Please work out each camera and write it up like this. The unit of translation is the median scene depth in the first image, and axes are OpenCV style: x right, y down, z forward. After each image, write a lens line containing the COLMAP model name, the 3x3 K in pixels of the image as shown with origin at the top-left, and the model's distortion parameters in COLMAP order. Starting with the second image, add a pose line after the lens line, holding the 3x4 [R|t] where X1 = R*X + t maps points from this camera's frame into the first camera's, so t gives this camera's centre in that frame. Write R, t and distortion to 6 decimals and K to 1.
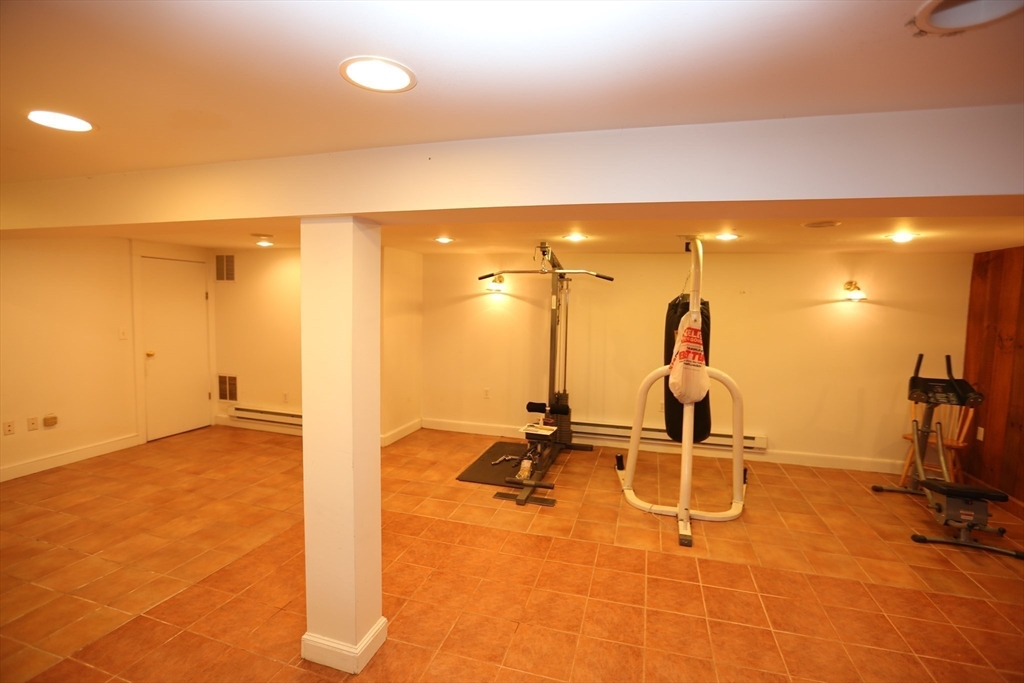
lens RADIAL K [[469.7, 0, 512.0], [0, 469.7, 341.5], [0, 0, 1]] dist [-0.051704, 0.019356]
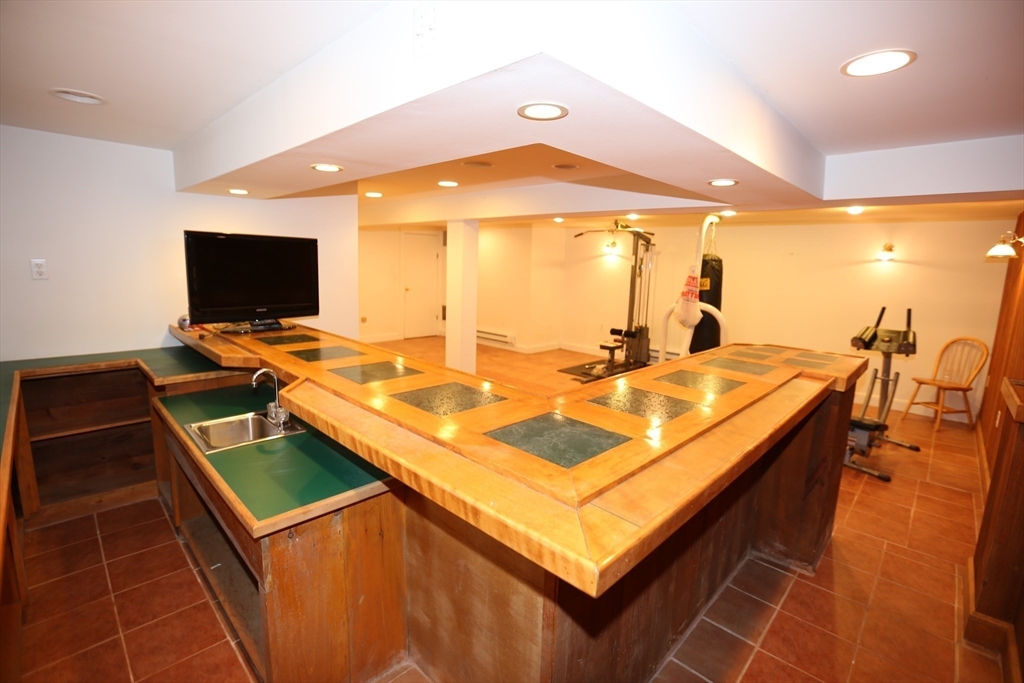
lens RADIAL K [[469.7, 0, 512.0], [0, 469.7, 341.5], [0, 0, 1]] dist [-0.051704, 0.019356]
pose [[0.888322, 0.082508, -0.451748, 0.426638], [-0.049598, 0.995211, 0.084236, 0.061803], [0.456535, -0.052422, 0.888160, -0.456311]]
